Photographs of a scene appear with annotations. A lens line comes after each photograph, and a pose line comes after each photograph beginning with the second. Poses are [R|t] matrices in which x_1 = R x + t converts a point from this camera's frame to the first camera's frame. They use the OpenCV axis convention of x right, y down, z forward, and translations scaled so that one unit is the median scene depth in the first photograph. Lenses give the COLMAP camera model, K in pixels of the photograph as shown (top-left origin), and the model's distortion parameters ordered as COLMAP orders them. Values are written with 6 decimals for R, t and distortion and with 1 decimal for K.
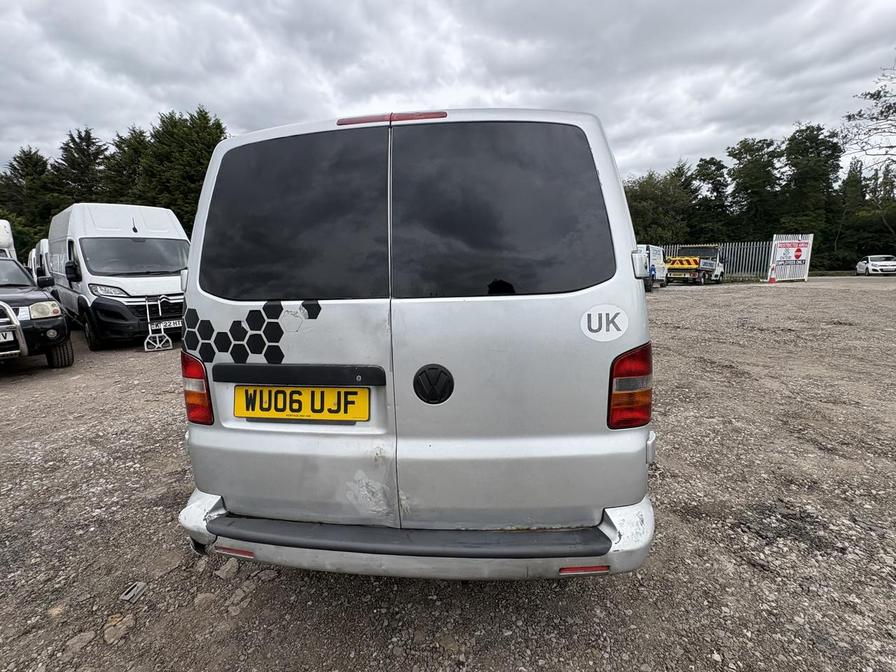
lens RADIAL K [[418.1, 0, 445.9], [0, 418.1, 334.4], [0, 0, 1]] dist [0.001405, 0.000341]
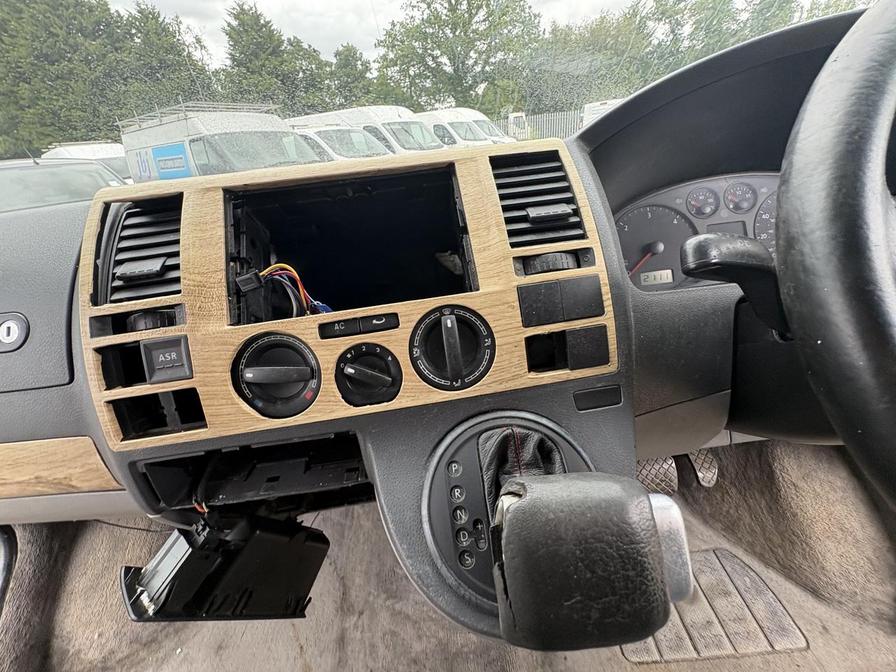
lens RADIAL K [[359.7, 0, 446.7], [0, 359.7, 335.4], [0, 0, 1]] dist [-0.000684, 0.000294]
pose [[0.987592, -0.134562, 0.080966, 0.123734], [0.102678, 0.943378, 0.315428, -0.395085], [-0.118826, -0.303200, 0.945489, 2.494235]]
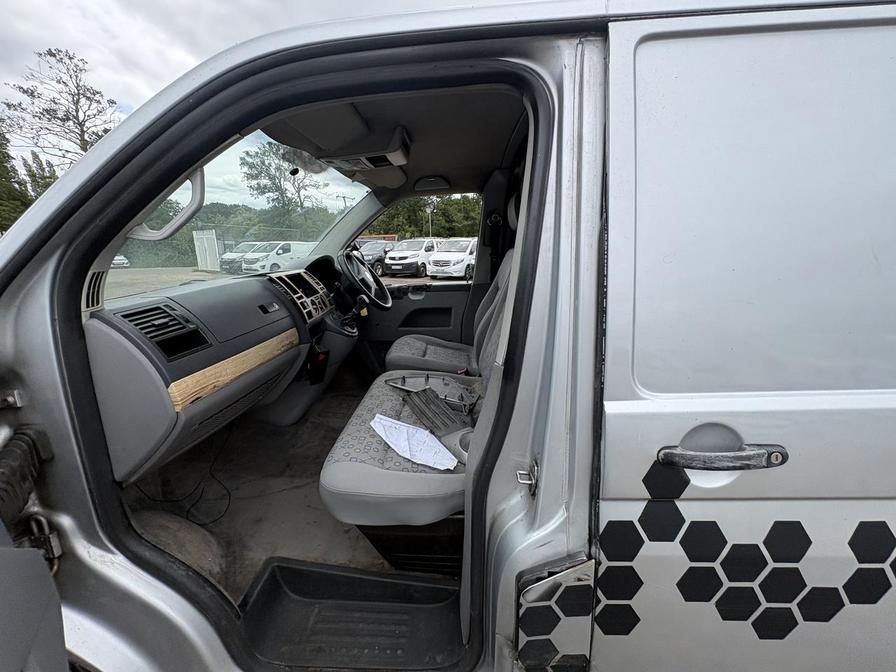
lens RADIAL K [[359.0, 0, 448.0], [0, 359.0, 336.0], [0, 0, 1]] dist [0.003480, 0.000285]
pose [[-0.076838, -0.212469, 0.974142, -0.741797], [0.167523, 0.960390, 0.222684, -0.409863], [-0.982869, 0.180302, -0.038201, 2.375203]]
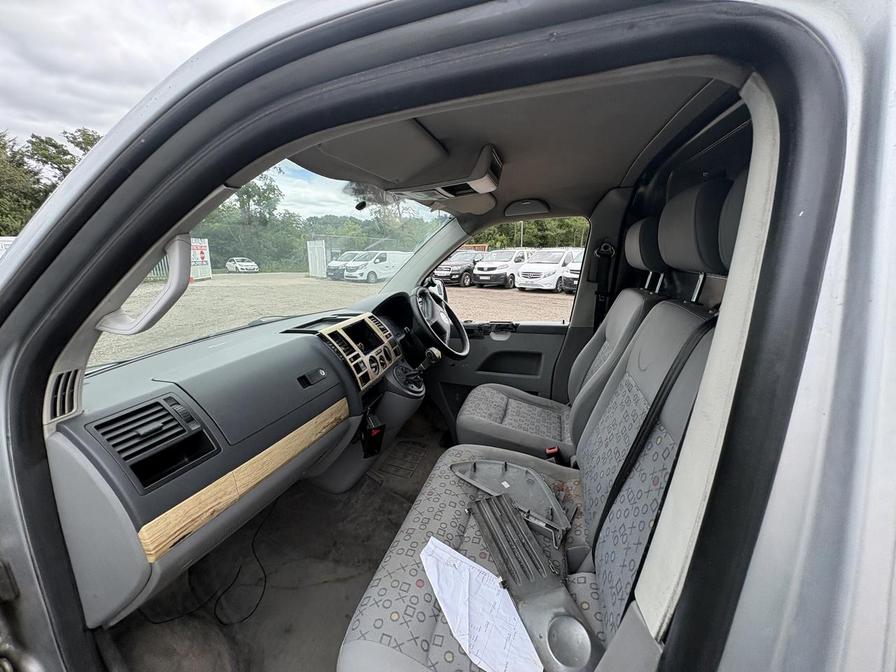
lens RADIAL K [[359.0, 0, 448.0], [0, 359.0, 336.0], [0, 0, 1]] dist [0.003480, 0.000285]
pose [[0.164349, -0.189851, 0.967960, -0.538773], [0.152673, 0.974374, 0.165187, -0.485150], [-0.974515, 0.120633, 0.189123, 2.358446]]
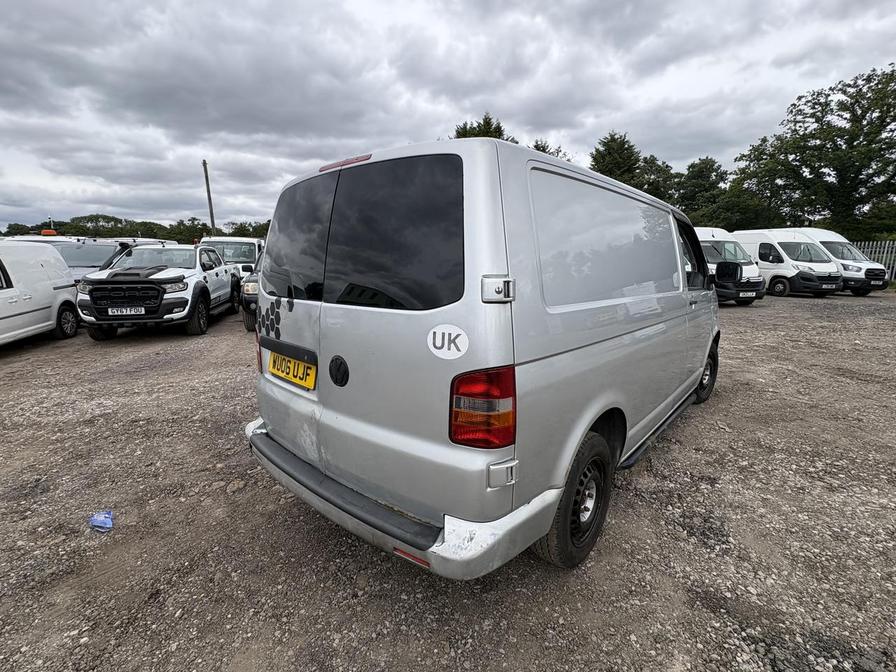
lens RADIAL K [[416.0, 0, 448.0], [0, 416.0, 338.1], [0, 0, 1]] dist [0.002736, -0.000622]
pose [[0.824251, 0.130413, -0.551002, 0.722280], [-0.112161, 0.991437, 0.066874, -0.080918], [0.555005, 0.006681, 0.831820, 0.092498]]
